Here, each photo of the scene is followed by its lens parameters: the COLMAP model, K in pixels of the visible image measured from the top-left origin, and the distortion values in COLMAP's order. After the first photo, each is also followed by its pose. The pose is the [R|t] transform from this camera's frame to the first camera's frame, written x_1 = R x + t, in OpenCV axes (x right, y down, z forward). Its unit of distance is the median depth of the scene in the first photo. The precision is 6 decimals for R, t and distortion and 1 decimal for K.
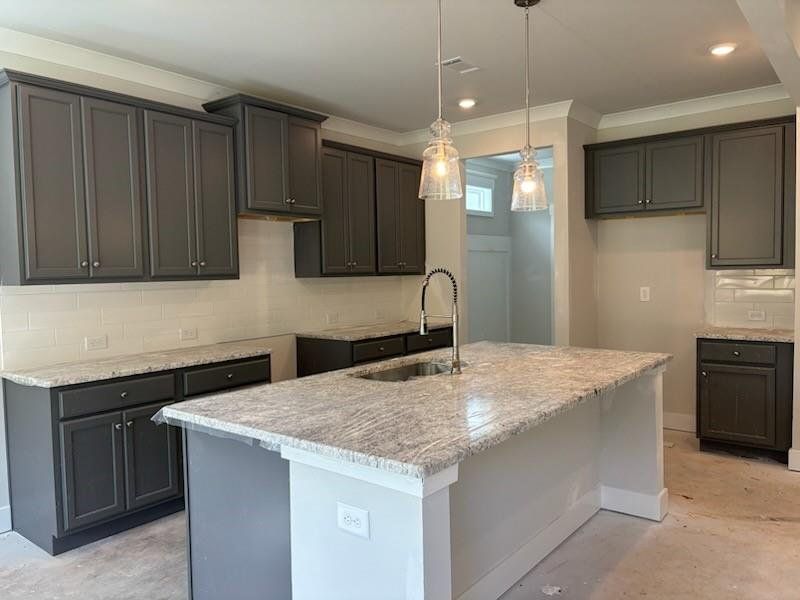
lens RADIAL K [[604.3, 0, 401.0], [0, 604.3, 301.1], [0, 0, 1]] dist [0.035624, -0.040924]
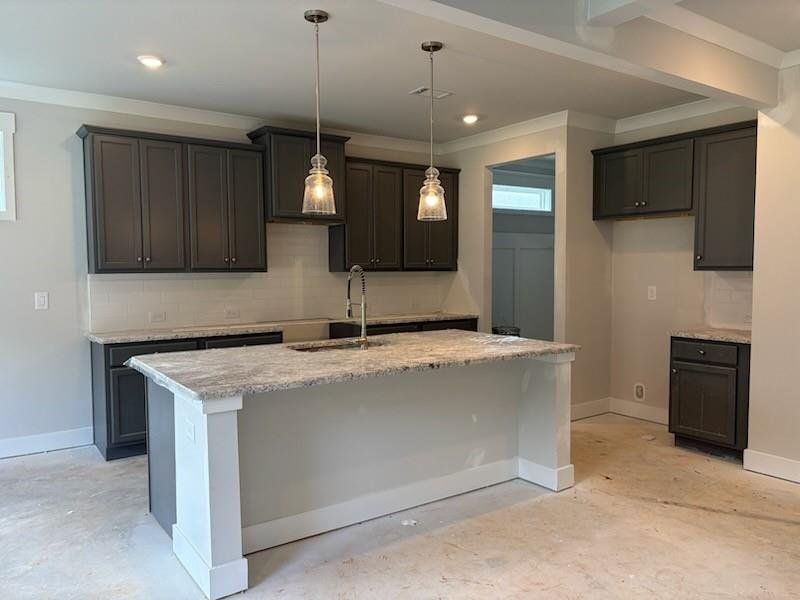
lens RADIAL K [[604.3, 0, 398.7], [0, 604.3, 303.7], [0, 0, 1]] dist [0.035624, -0.040924]
pose [[0.957804, 0.032347, -0.285597, 0.384219], [-0.028304, 0.999432, 0.018274, -0.000960], [0.286026, -0.009419, 0.958175, -0.142579]]
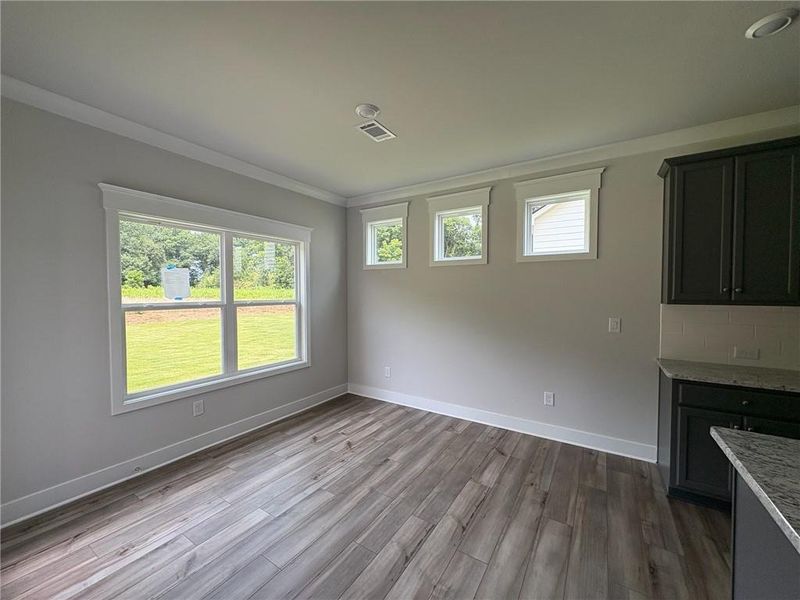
lens RADIAL K [[318.2, 0, 401.8], [0, 318.2, 300.5], [0, 0, 1]] dist [0.000175, 0.000073]
pose [[0.101618, 0.042257, -0.993926, 0.059800], [-0.057455, 0.997679, 0.036542, -0.020742], [0.993163, 0.053392, 0.103810, 0.224172]]
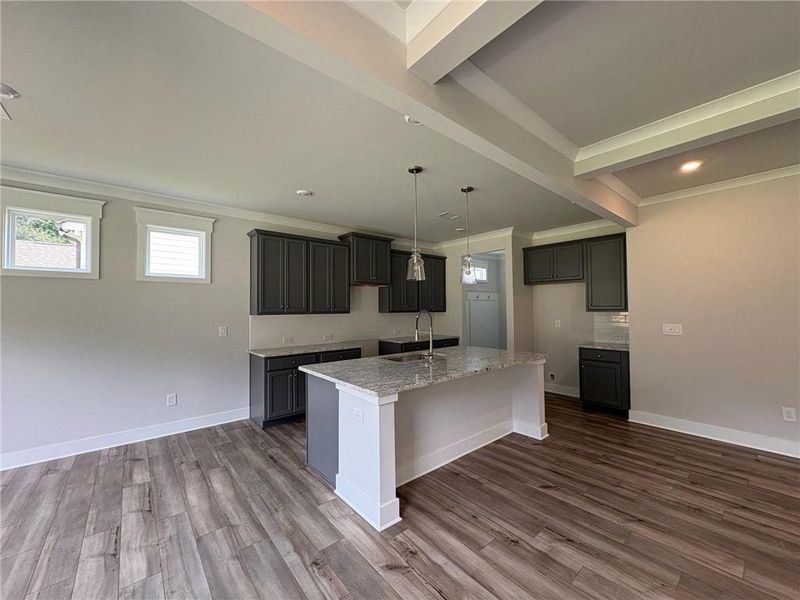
lens RADIAL K [[318.2, 0, 398.9], [0, 318.2, 301.2], [0, 0, 1]] dist [0.000175, 0.000073]
pose [[0.979953, 0.006187, -0.199131, 0.149951], [-0.020452, 0.997361, -0.069659, -0.003938], [0.198174, 0.072335, 0.977494, -0.112351]]
